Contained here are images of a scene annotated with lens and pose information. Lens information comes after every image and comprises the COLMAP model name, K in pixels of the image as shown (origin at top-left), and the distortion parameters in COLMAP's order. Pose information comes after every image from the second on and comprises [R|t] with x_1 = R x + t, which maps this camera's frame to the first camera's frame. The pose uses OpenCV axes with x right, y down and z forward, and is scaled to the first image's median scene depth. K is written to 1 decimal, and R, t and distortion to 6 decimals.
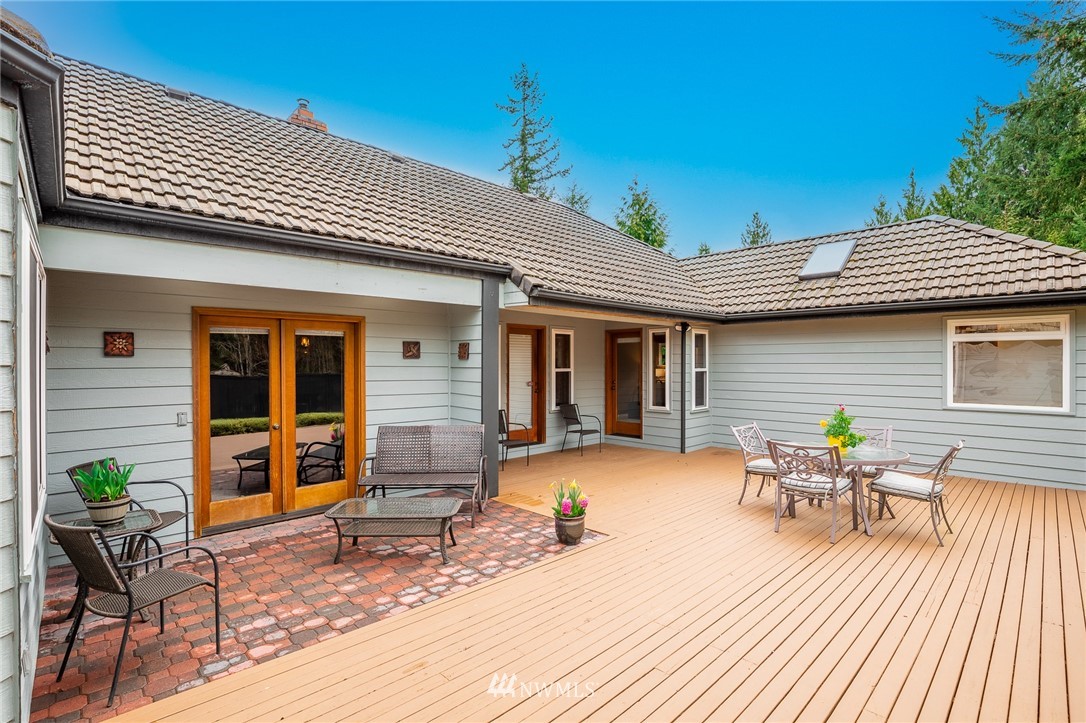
lens RADIAL K [[500.6, 0, 543.2], [0, 500.6, 362.7], [0, 0, 1]] dist [-0.020230, -0.000454]
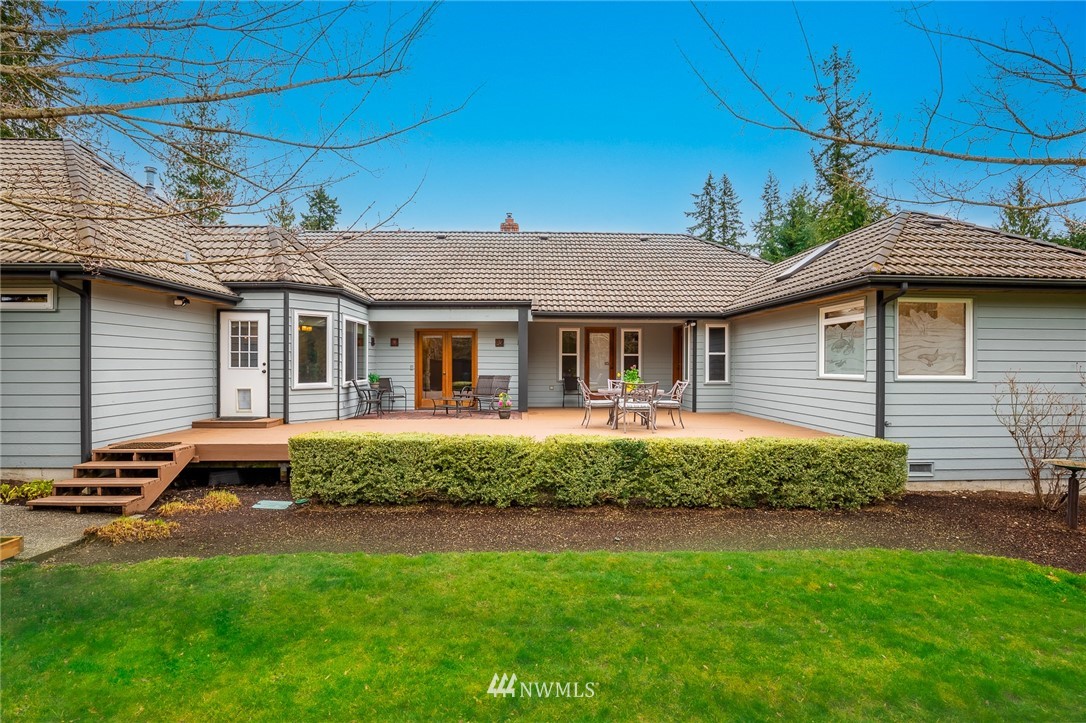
lens RADIAL K [[500.6, 0, 546.3], [0, 500.6, 364.0], [0, 0, 1]] dist [-0.020230, -0.000454]
pose [[0.741850, -0.000111, -0.670565, 1.150977], [-0.001945, 0.999995, -0.002317, 0.060744], [0.670563, 0.003024, 0.741847, -0.414122]]
